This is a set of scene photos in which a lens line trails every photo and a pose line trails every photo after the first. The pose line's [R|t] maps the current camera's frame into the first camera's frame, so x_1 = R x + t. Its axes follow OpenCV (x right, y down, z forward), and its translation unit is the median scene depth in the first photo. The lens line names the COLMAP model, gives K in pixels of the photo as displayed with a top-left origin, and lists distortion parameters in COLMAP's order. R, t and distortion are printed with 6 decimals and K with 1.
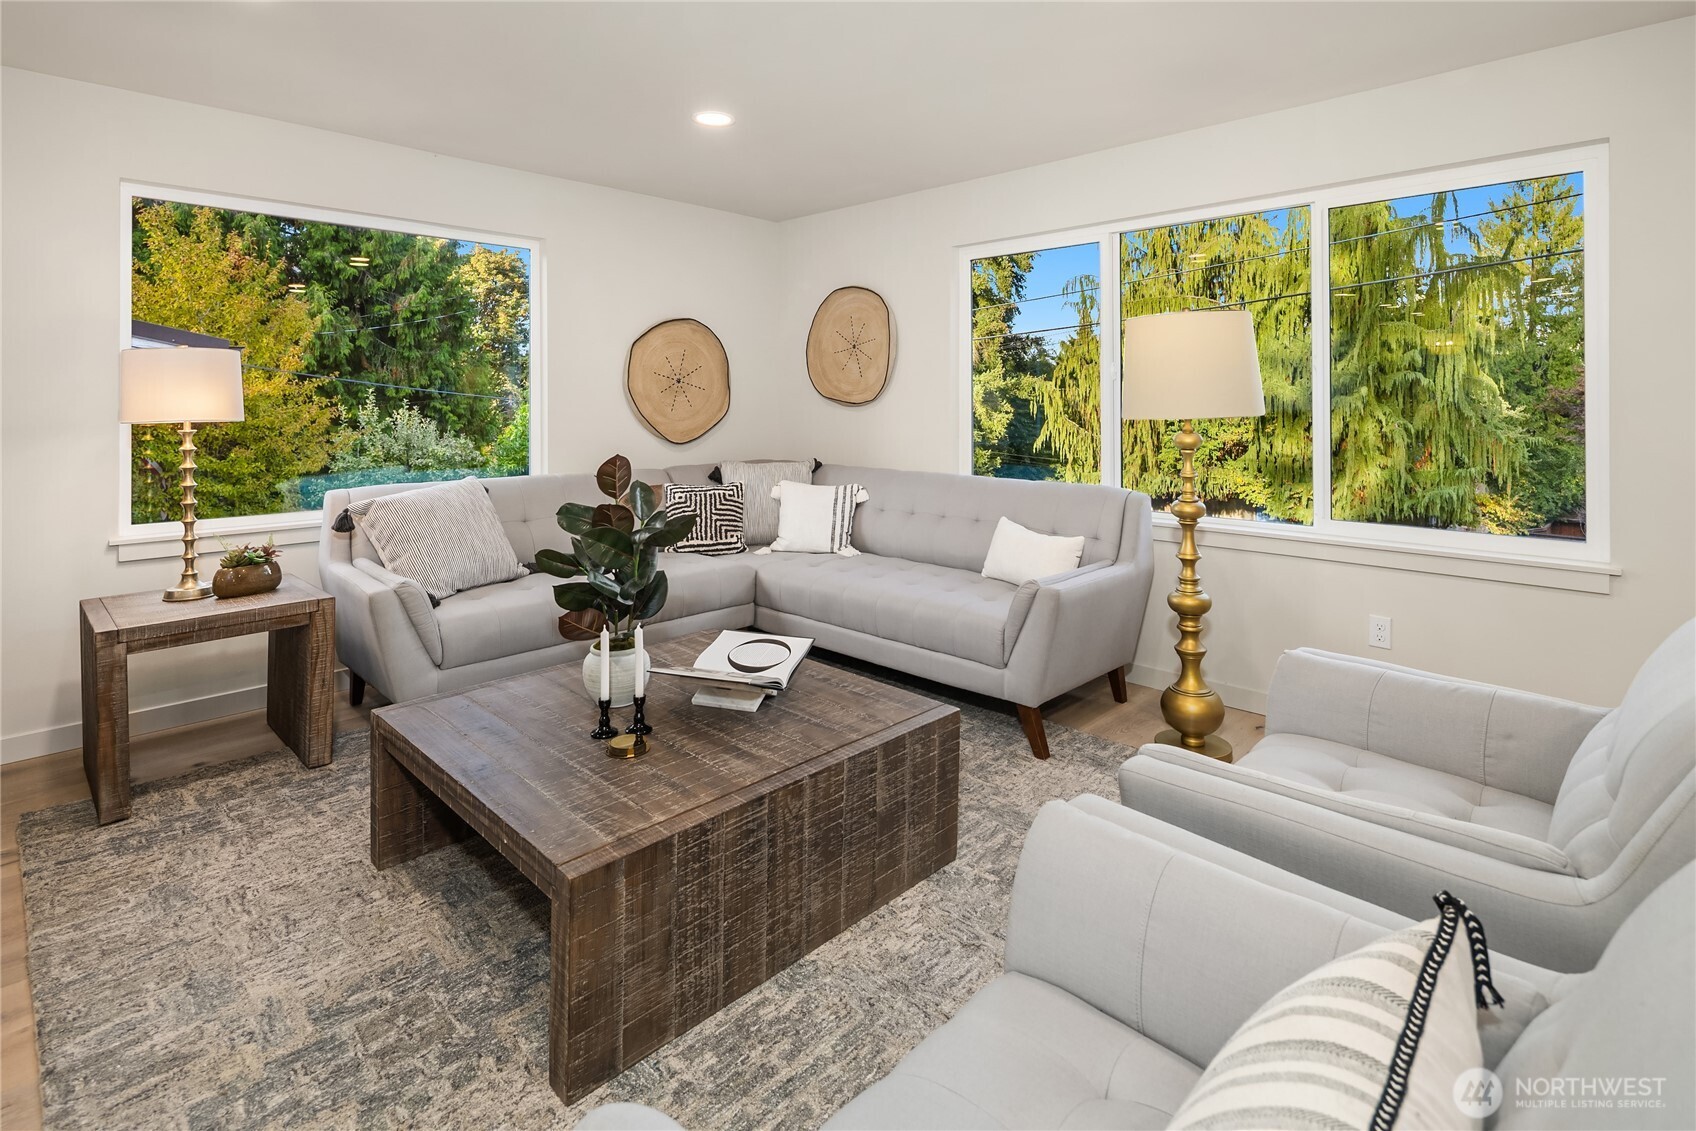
lens RADIAL K [[833.3, 0, 841.3], [0, 833.3, 410.6], [0, 0, 1]] dist [0.008156, -0.004994]
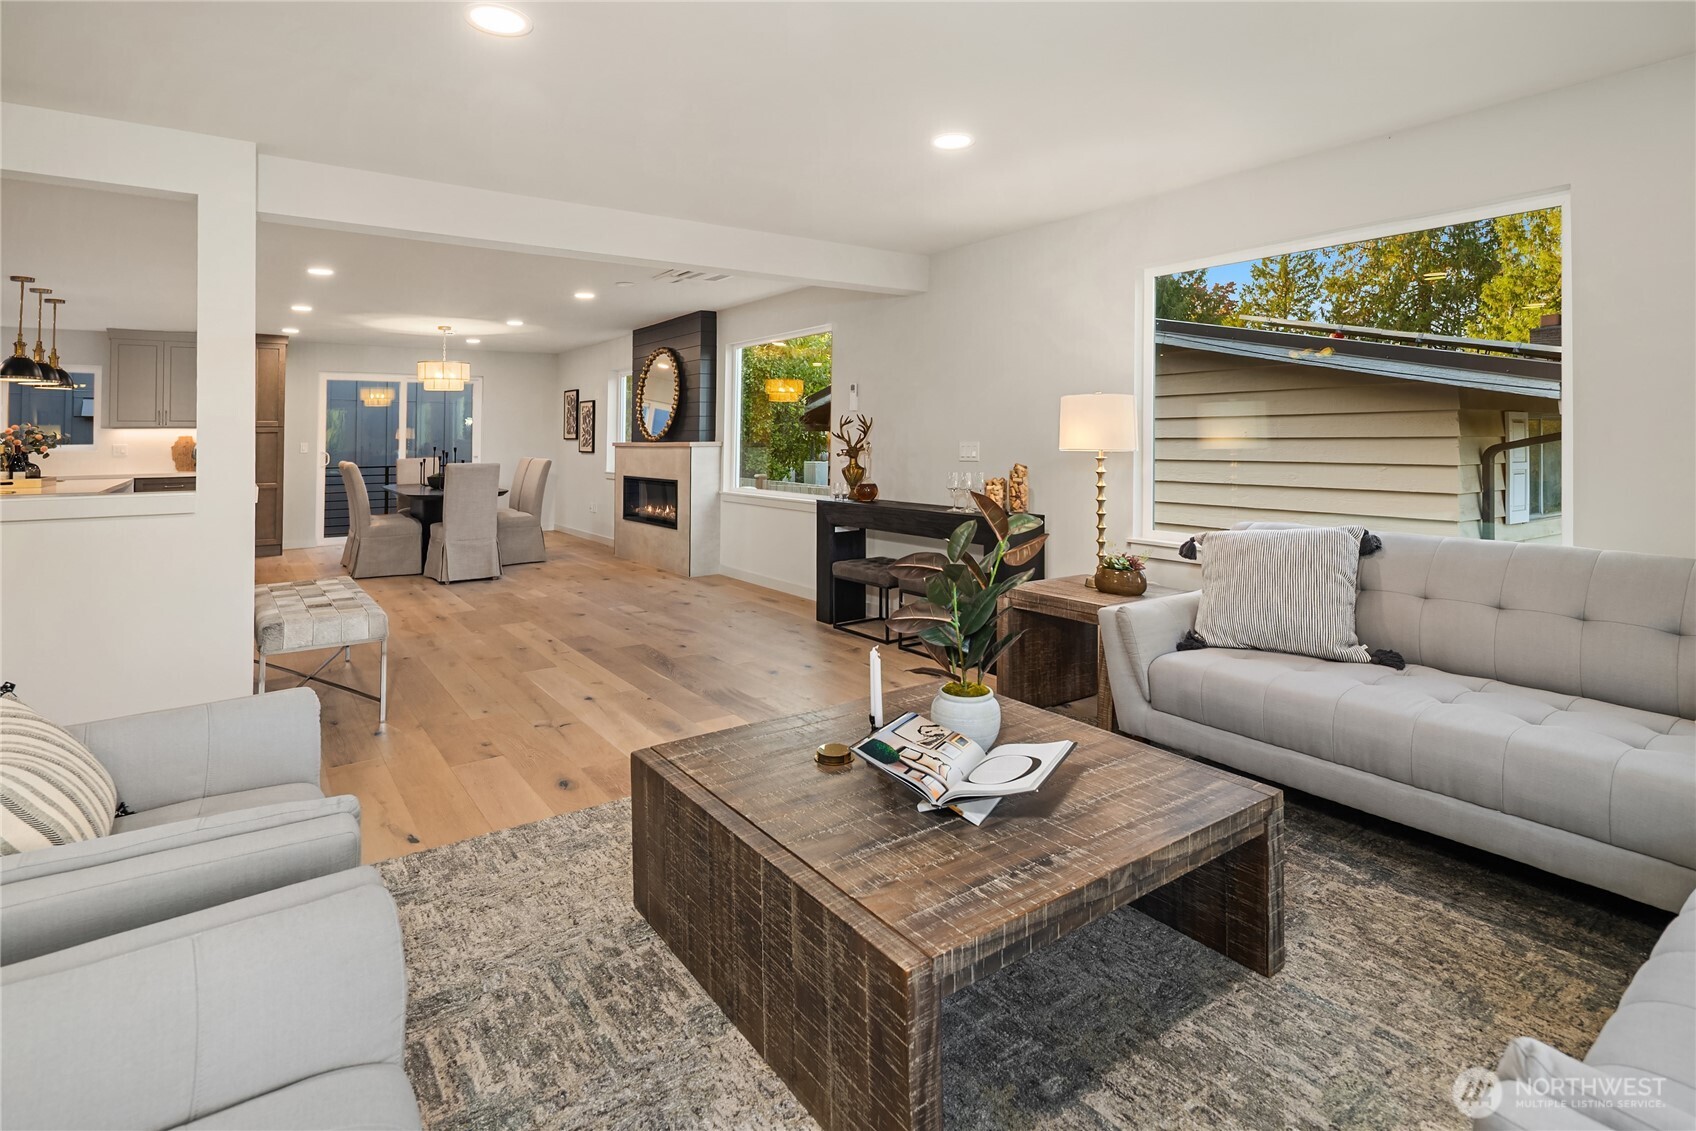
lens RADIAL K [[833.3, 0, 844.4], [0, 833.3, 430.2], [0, 0, 1]] dist [0.008156, -0.004994]
pose [[-0.159720, -0.006745, -0.987139, 0.539821], [-0.006644, 0.999961, -0.005758, -0.007127], [0.987140, 0.005639, -0.159759, 0.789422]]
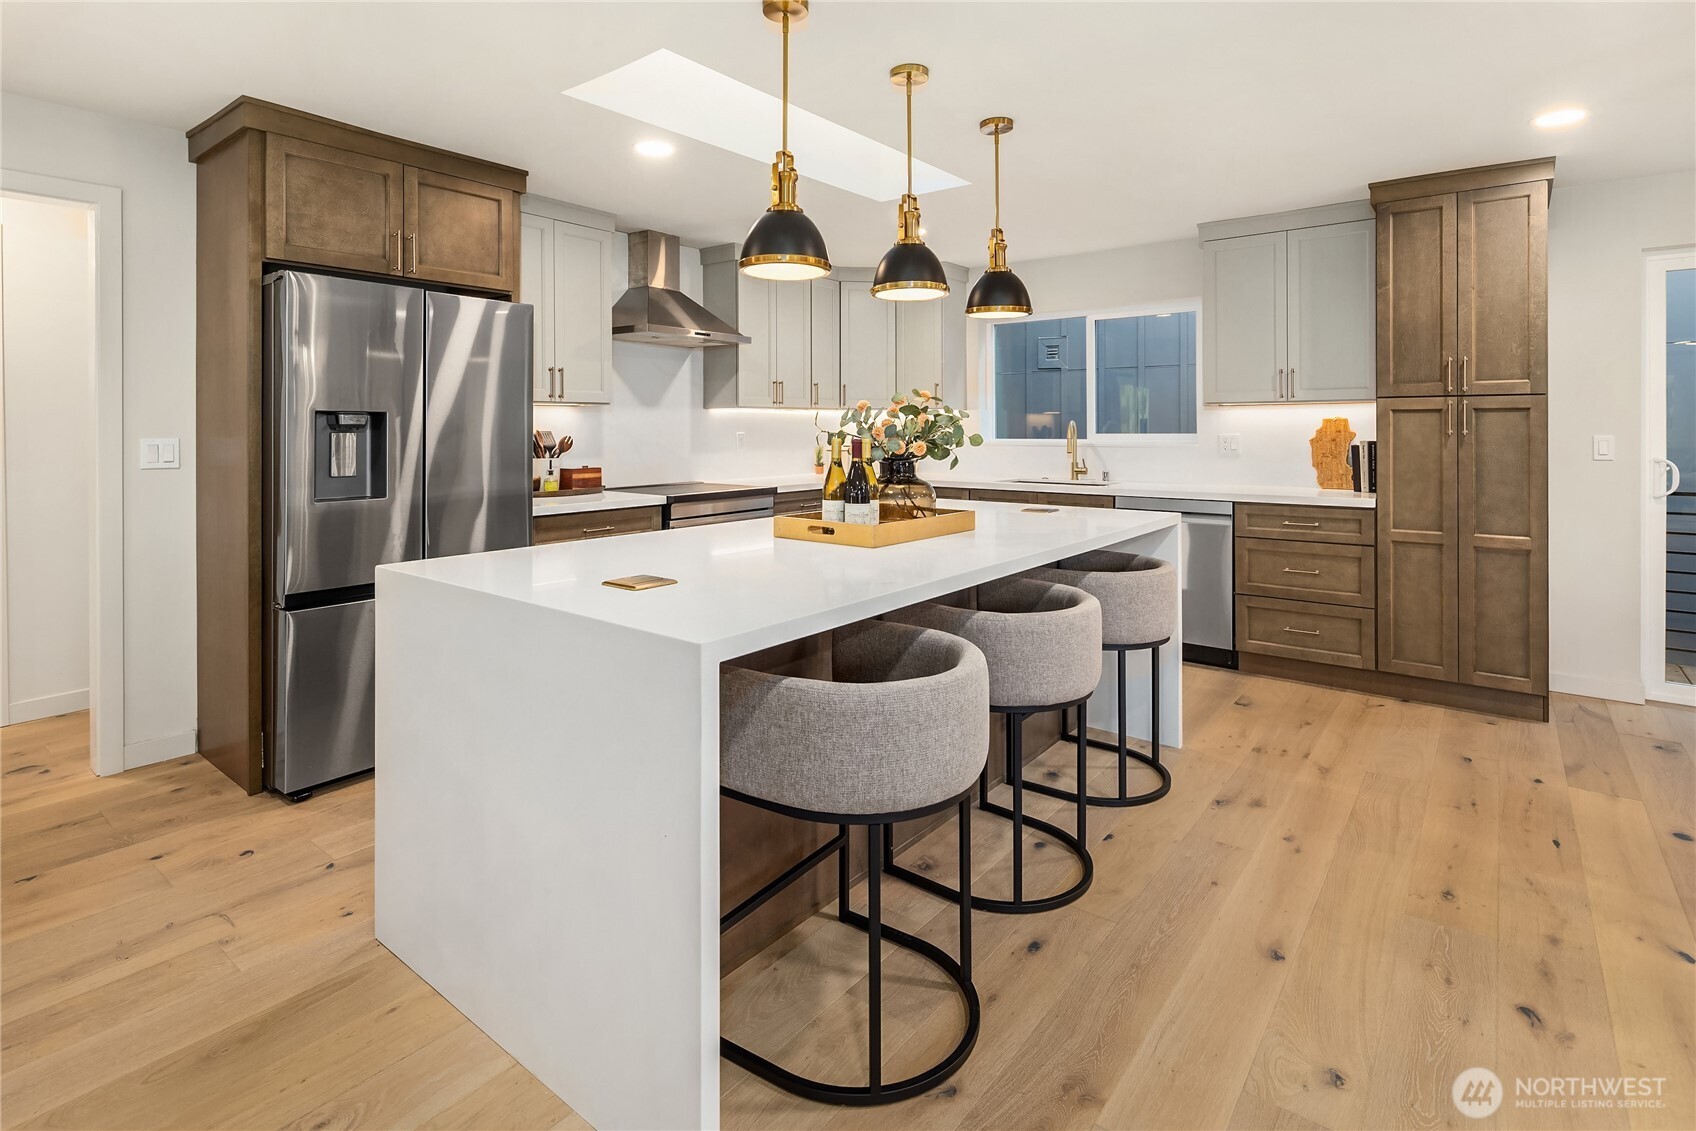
lens RADIAL K [[833.3, 0, 849.7], [0, 833.3, 426.9], [0, 0, 1]] dist [0.008156, -0.004994]
pose [[-0.992848, 0.003854, -0.119323, -0.998568], [0.002209, 0.999901, 0.013913, 0.004365], [0.119364, 0.013550, -0.992758, -0.634113]]
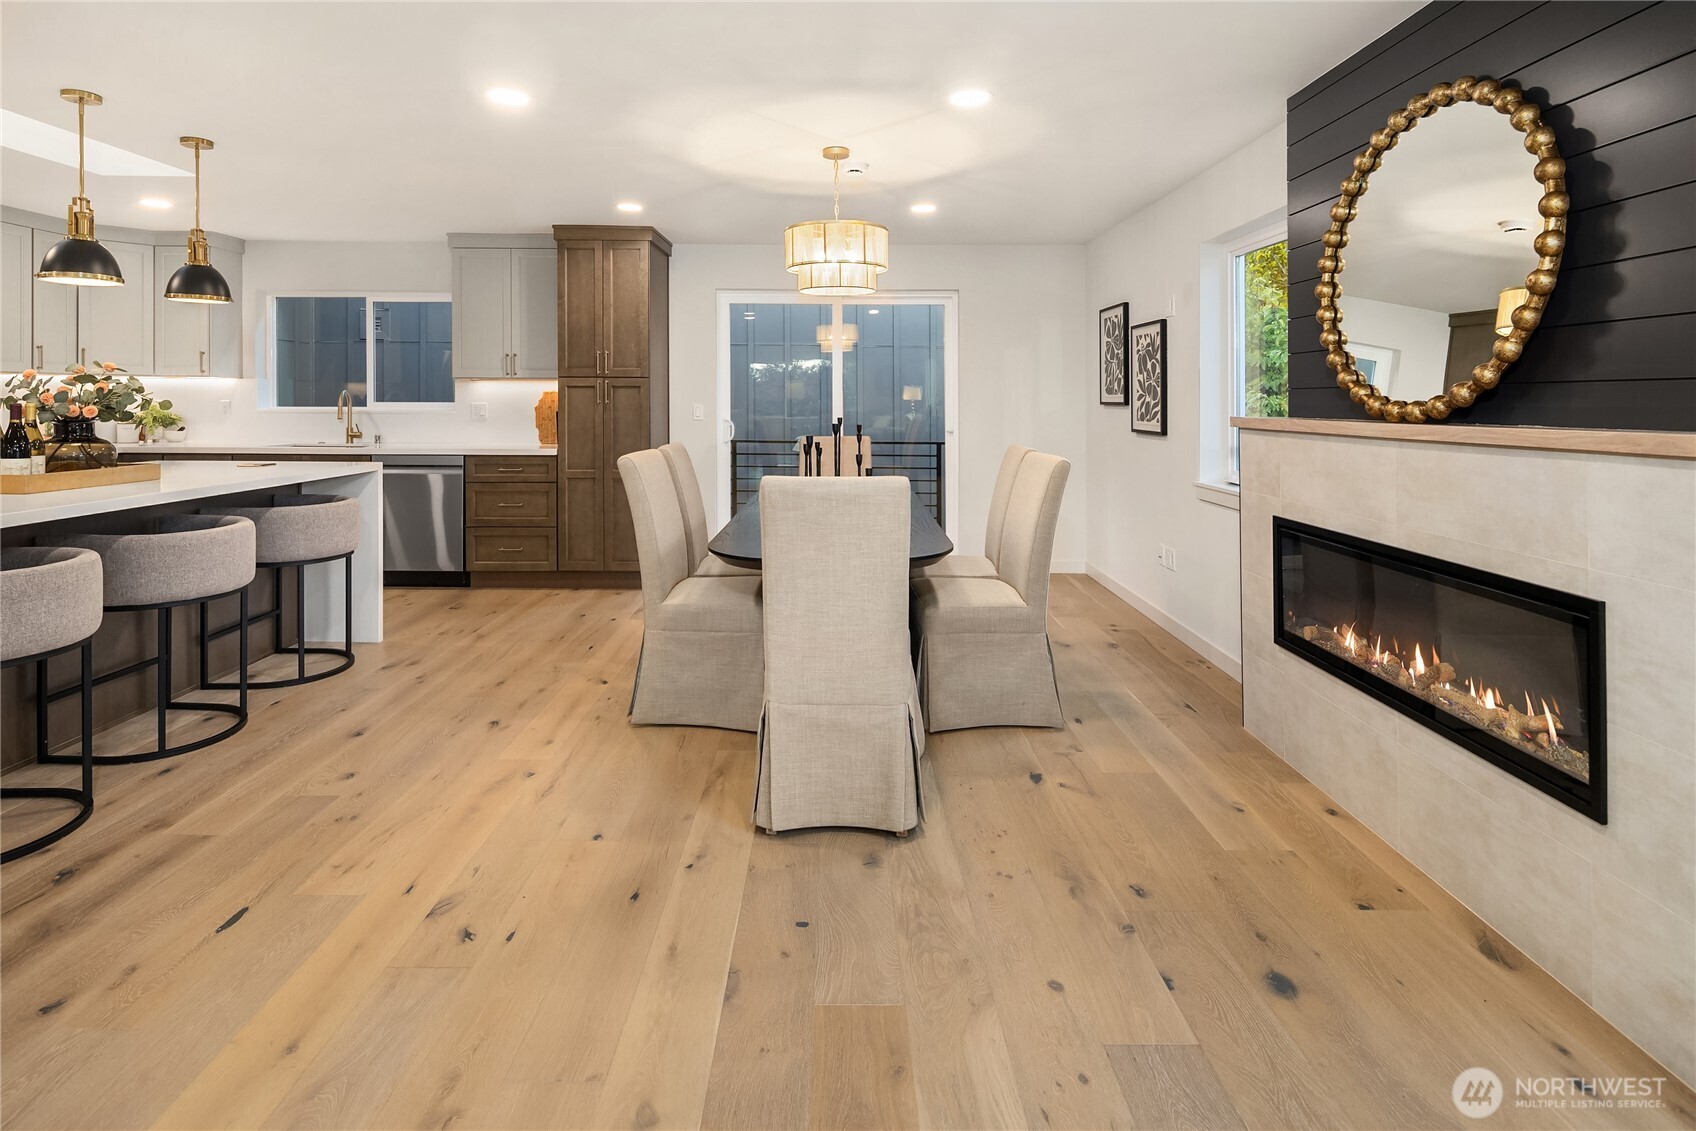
lens RADIAL K [[833.3, 0, 814.8], [0, 833.3, 405.9], [0, 0, 1]] dist [0.008156, -0.004994]
pose [[-0.722428, 0.002458, -0.691442, -1.108923], [-0.014712, 0.999713, 0.018925, -0.001381], [0.691289, 0.023844, -0.722184, -0.092973]]
